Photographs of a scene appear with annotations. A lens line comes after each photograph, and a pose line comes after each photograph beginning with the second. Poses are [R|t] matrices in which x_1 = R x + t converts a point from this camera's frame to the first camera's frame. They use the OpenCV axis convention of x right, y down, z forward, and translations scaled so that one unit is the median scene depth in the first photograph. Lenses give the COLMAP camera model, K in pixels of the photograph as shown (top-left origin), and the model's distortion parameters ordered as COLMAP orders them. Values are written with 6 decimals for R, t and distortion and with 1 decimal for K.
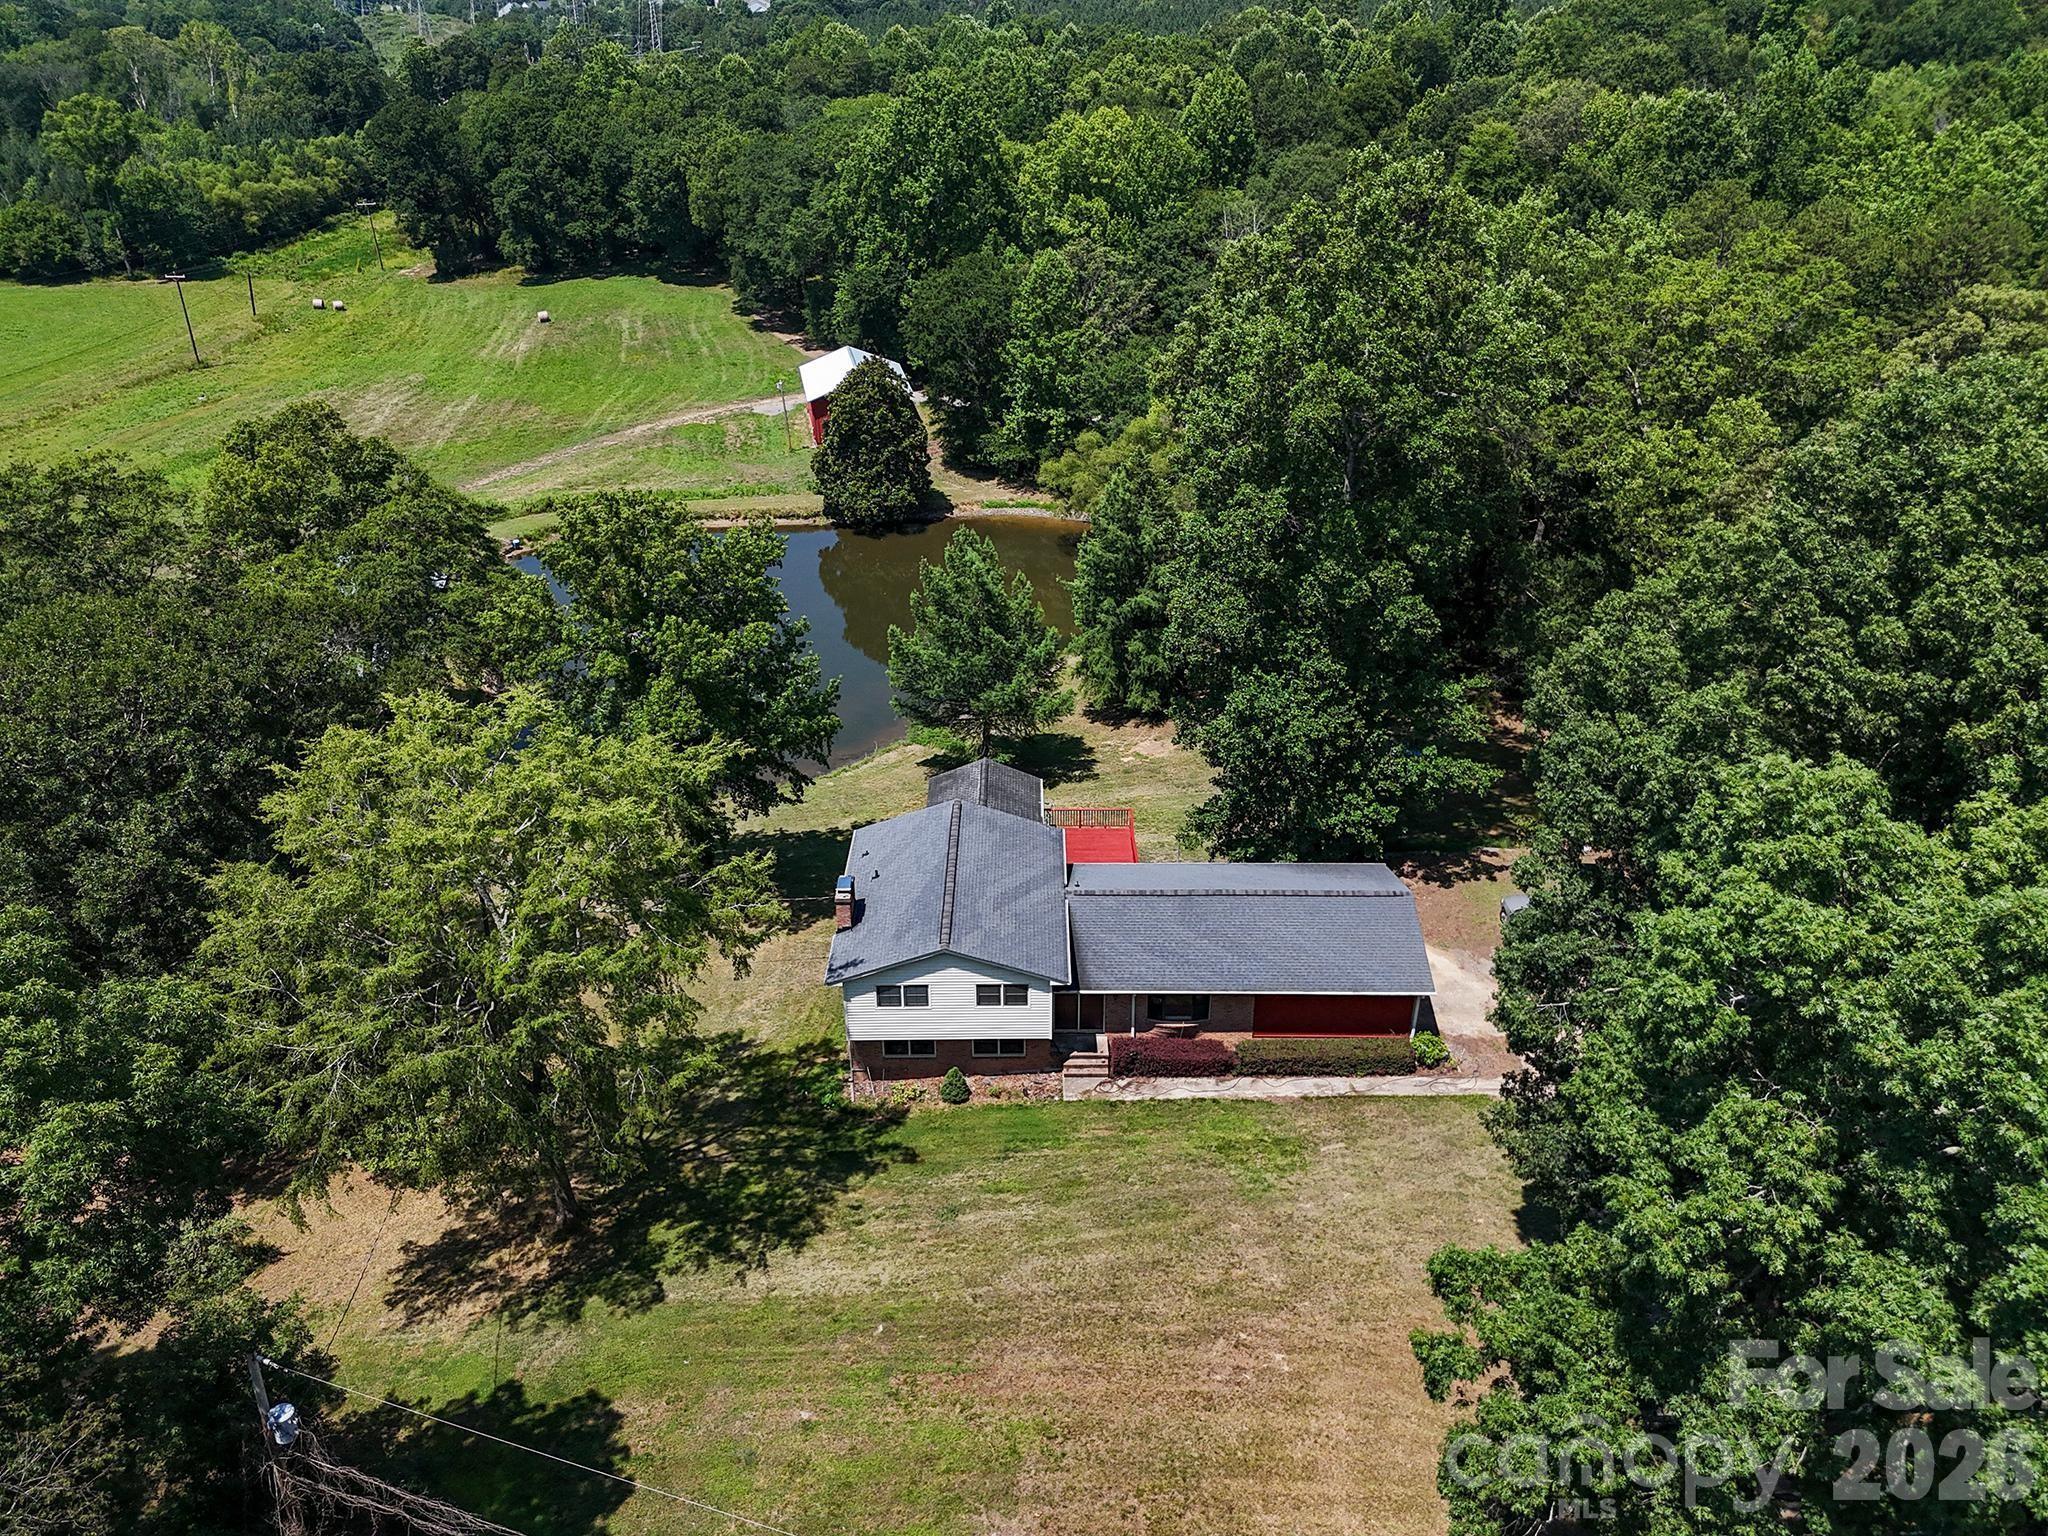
lens RADIAL K [[1431.8, 0, 1033.9], [0, 1431.8, 768.3], [0, 0, 1]] dist [0.073071, -0.001289]
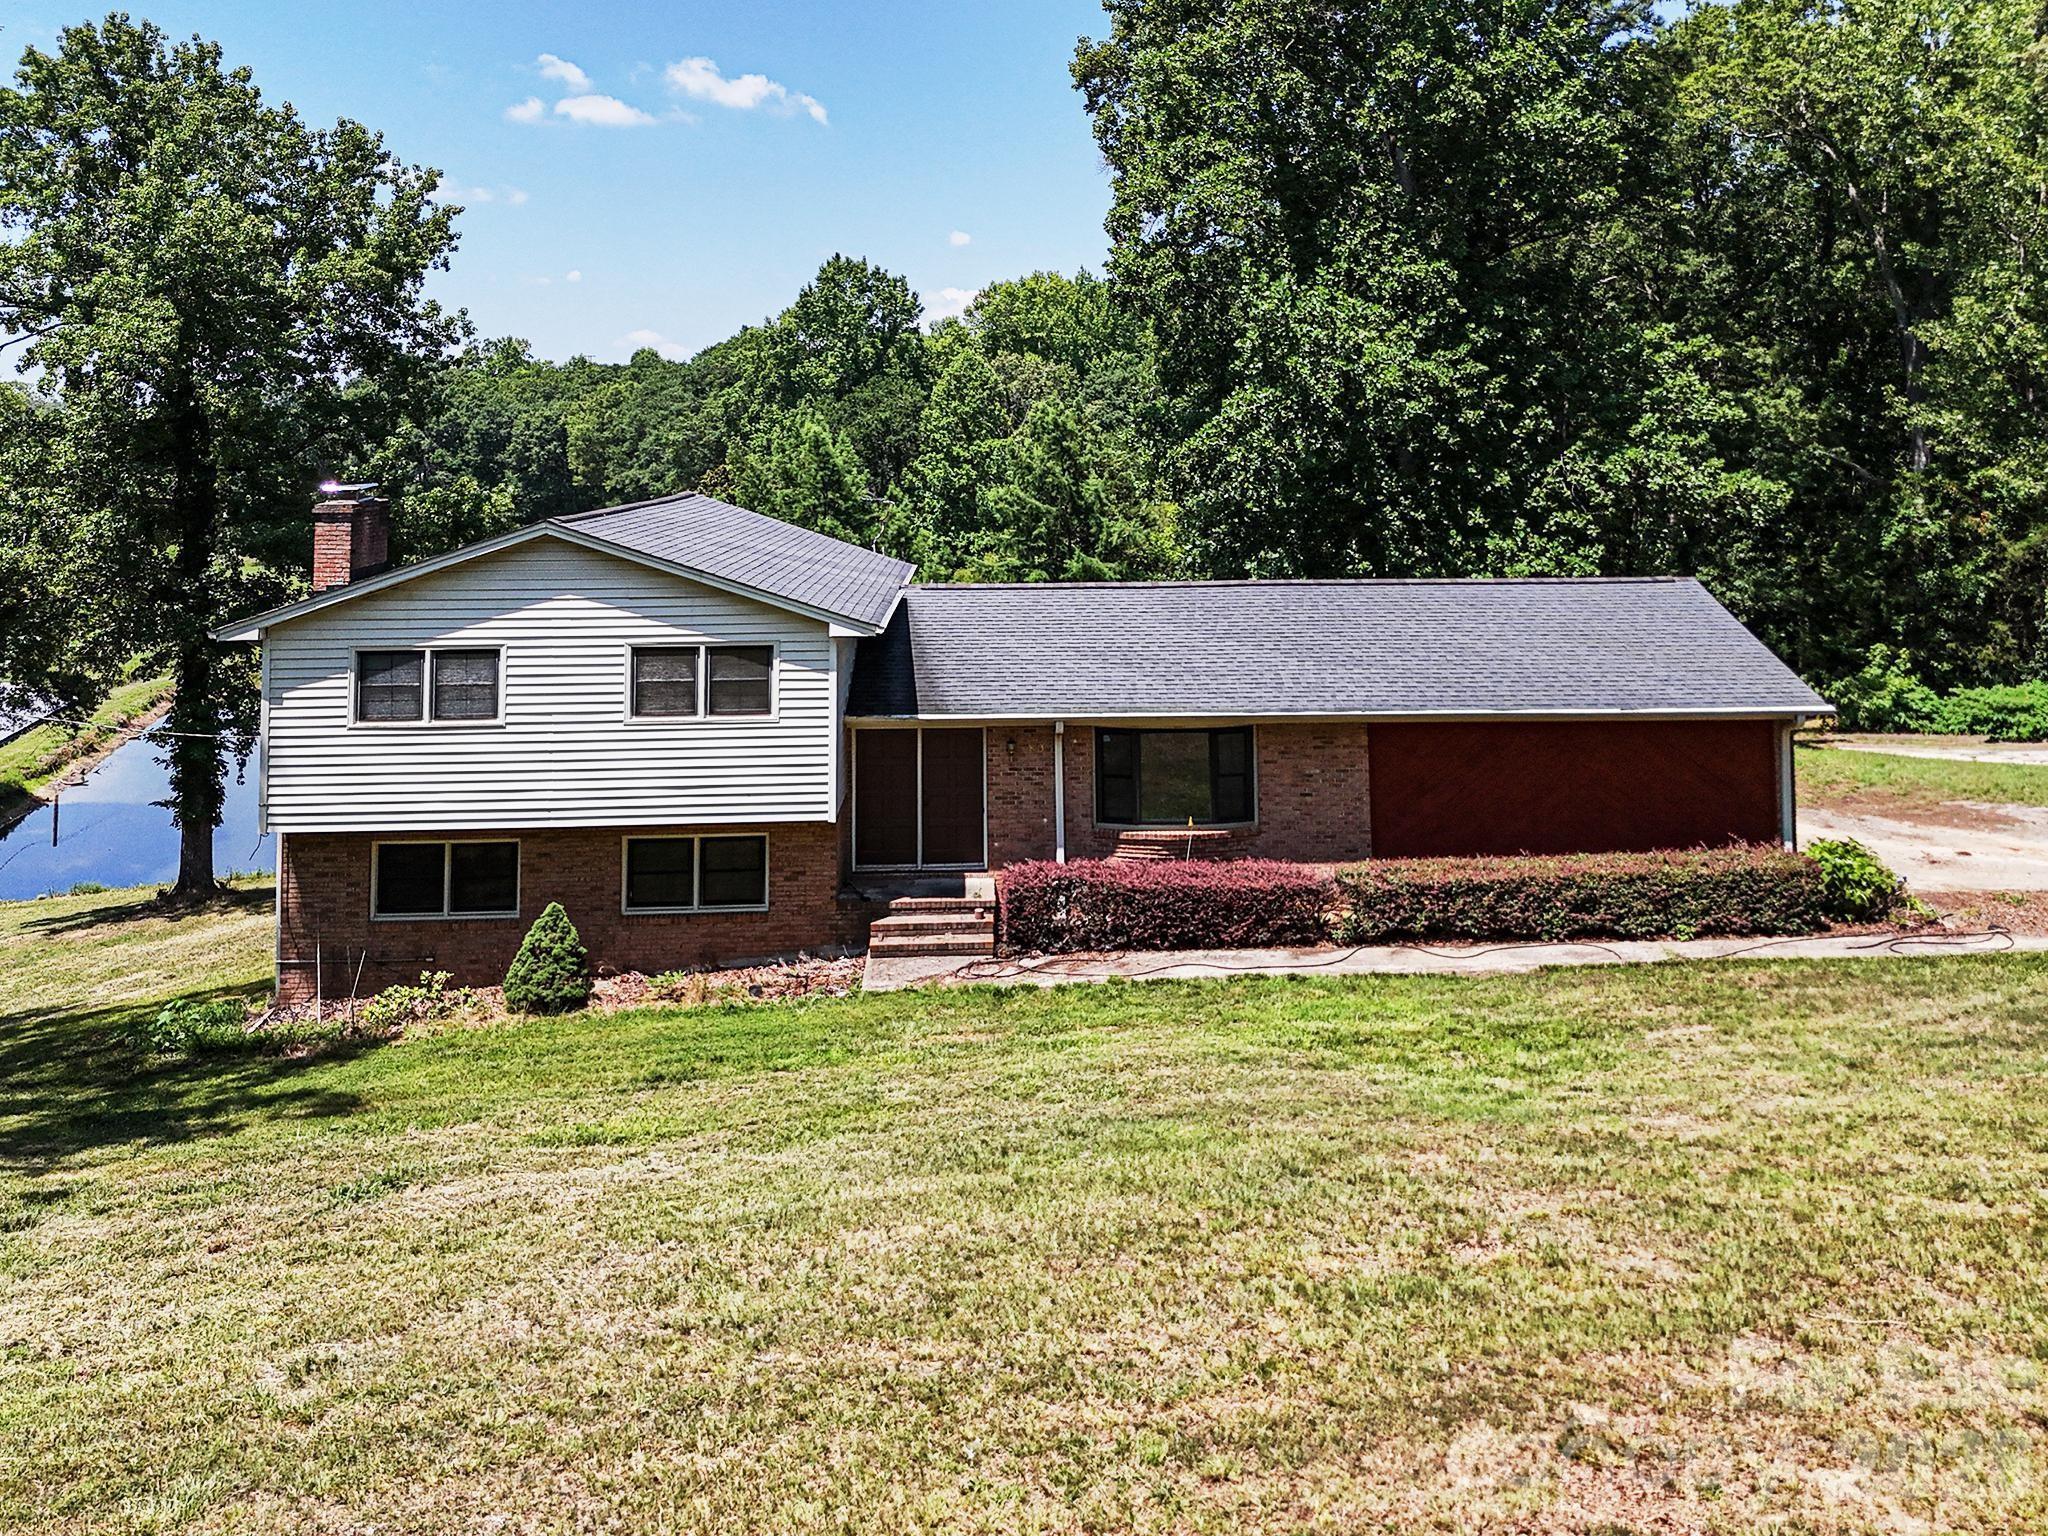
lens RADIAL K [[1362.7, 0, 1058.7], [0, 1362.7, 766.2], [0, 0, 1]] dist [0.040189, -0.000252]
pose [[0.999619, -0.005807, 0.026987, 0.059192], [0.018629, 0.863342, -0.504275, 0.346804], [-0.020370, 0.504586, 0.863121, 0.680829]]
